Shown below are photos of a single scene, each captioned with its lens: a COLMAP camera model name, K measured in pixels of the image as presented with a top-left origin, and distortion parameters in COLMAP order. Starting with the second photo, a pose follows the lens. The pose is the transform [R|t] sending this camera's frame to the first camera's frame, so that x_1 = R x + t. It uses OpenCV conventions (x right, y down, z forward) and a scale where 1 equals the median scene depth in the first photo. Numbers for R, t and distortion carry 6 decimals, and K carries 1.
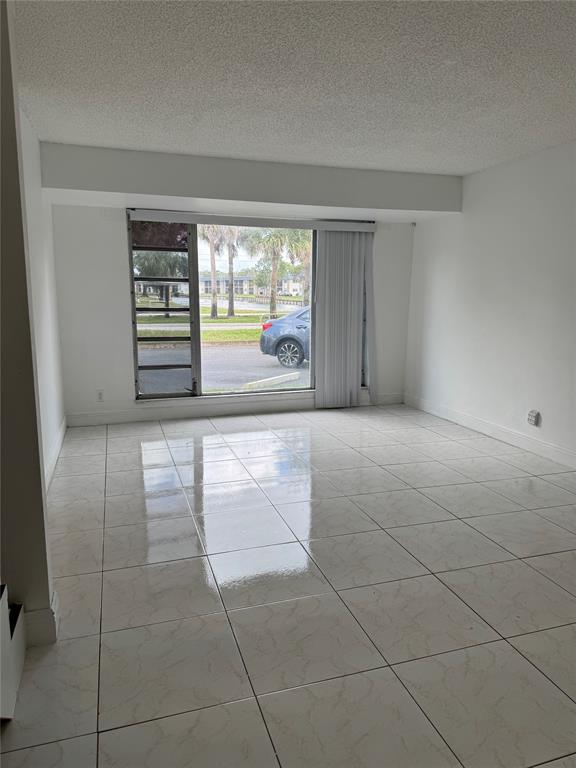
lens RADIAL K [[543.7, 0, 288.3], [0, 543.7, 381.4], [0, 0, 1]] dist [0.051191, -0.071789]
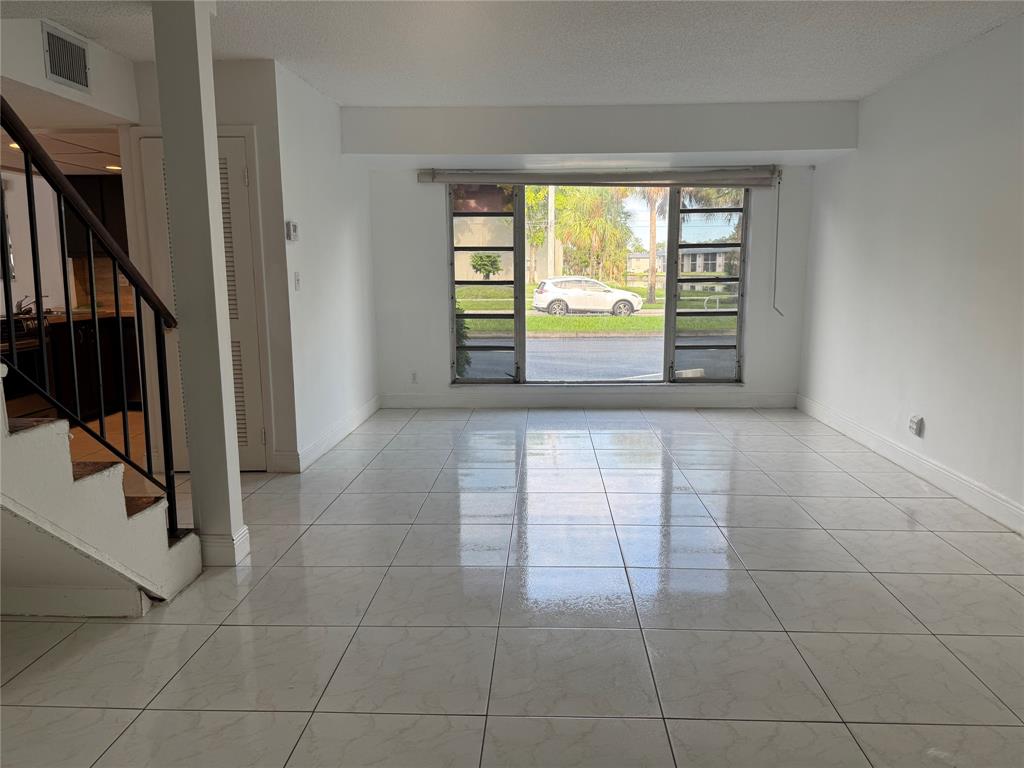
lens RADIAL K [[724.9, 0, 510.2], [0, 724.9, 382.7], [0, 0, 1]] dist [0.051191, -0.071789]
pose [[0.937160, 0.042334, -0.346323, 0.218040], [-0.045144, 0.998980, -0.000048, 0.027338], [0.345968, 0.015679, 0.938115, -0.079891]]
